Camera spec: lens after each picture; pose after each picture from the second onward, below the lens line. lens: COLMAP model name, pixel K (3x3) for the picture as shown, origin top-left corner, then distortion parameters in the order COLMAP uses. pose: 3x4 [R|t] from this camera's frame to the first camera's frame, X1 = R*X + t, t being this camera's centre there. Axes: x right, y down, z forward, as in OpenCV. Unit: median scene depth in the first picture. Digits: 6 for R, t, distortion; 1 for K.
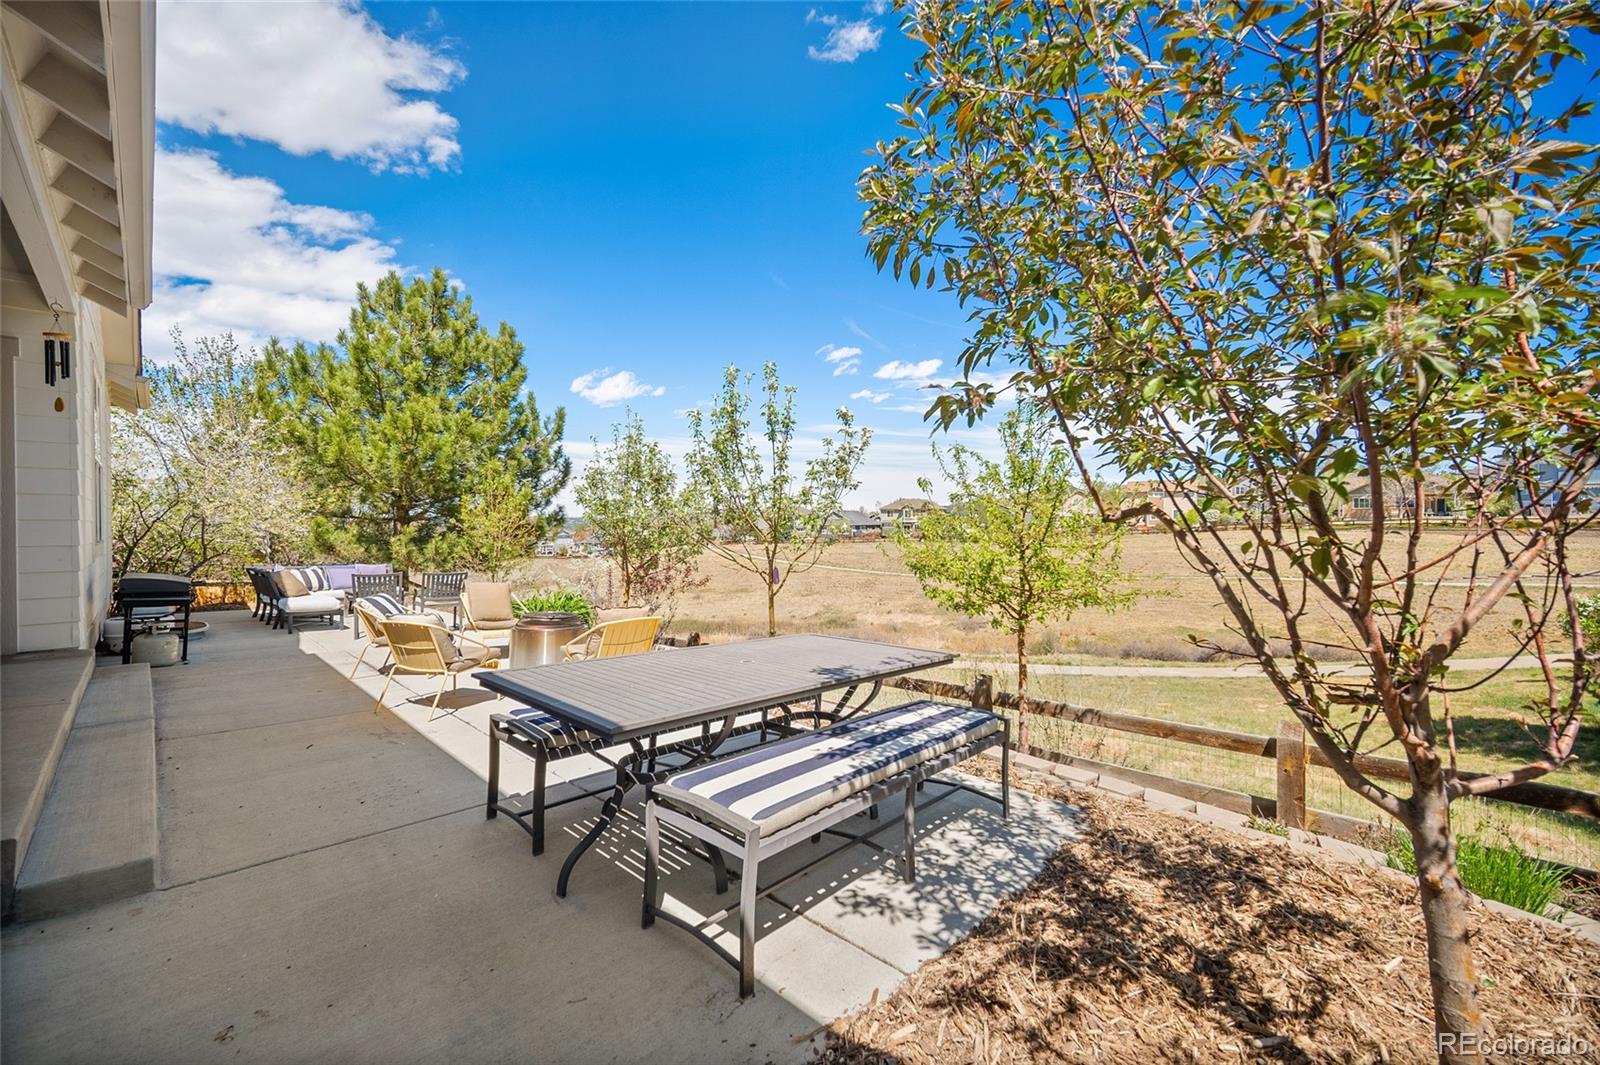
lens RADIAL K [[629.4, 0, 807.4], [0, 629.4, 543.2], [0, 0, 1]] dist [-0.005128, 0.001610]
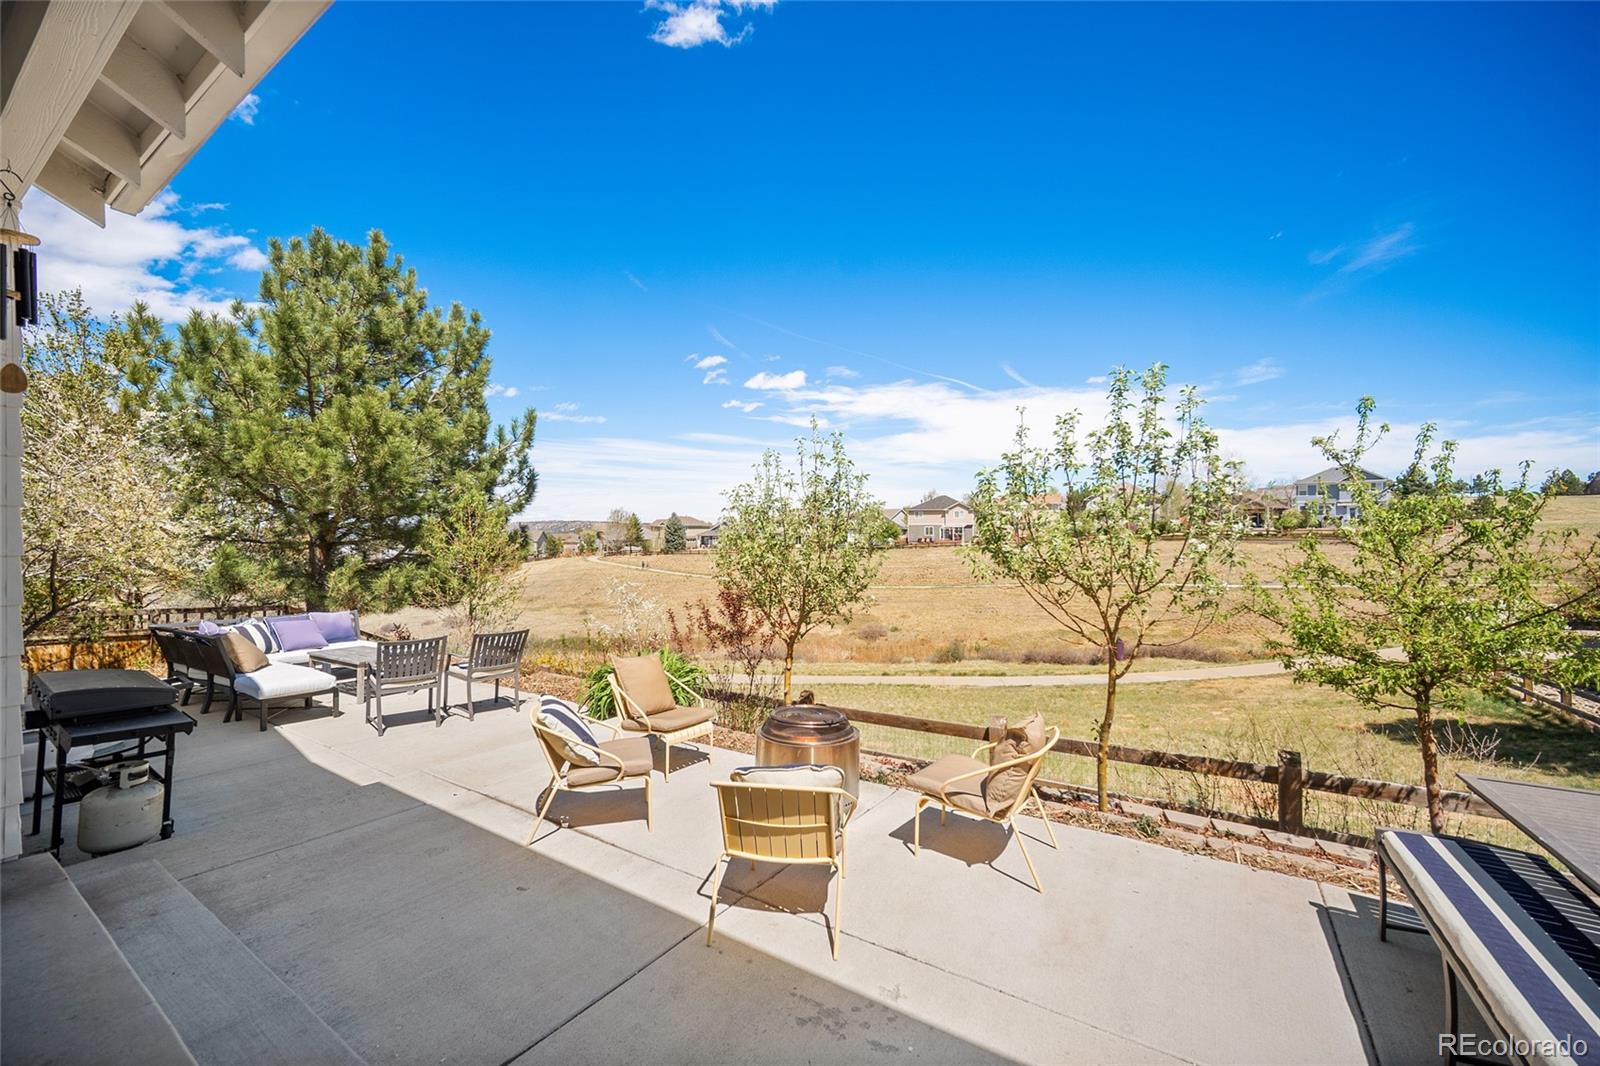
lens RADIAL K [[629.4, 0, 813.2], [0, 629.4, 539.0], [0, 0, 1]] dist [-0.005128, 0.001610]
pose [[0.981090, -0.001631, 0.193545, -0.220425], [0.005819, 0.999761, -0.021072, -0.026789], [-0.193464, 0.021800, 0.980865, 0.126536]]
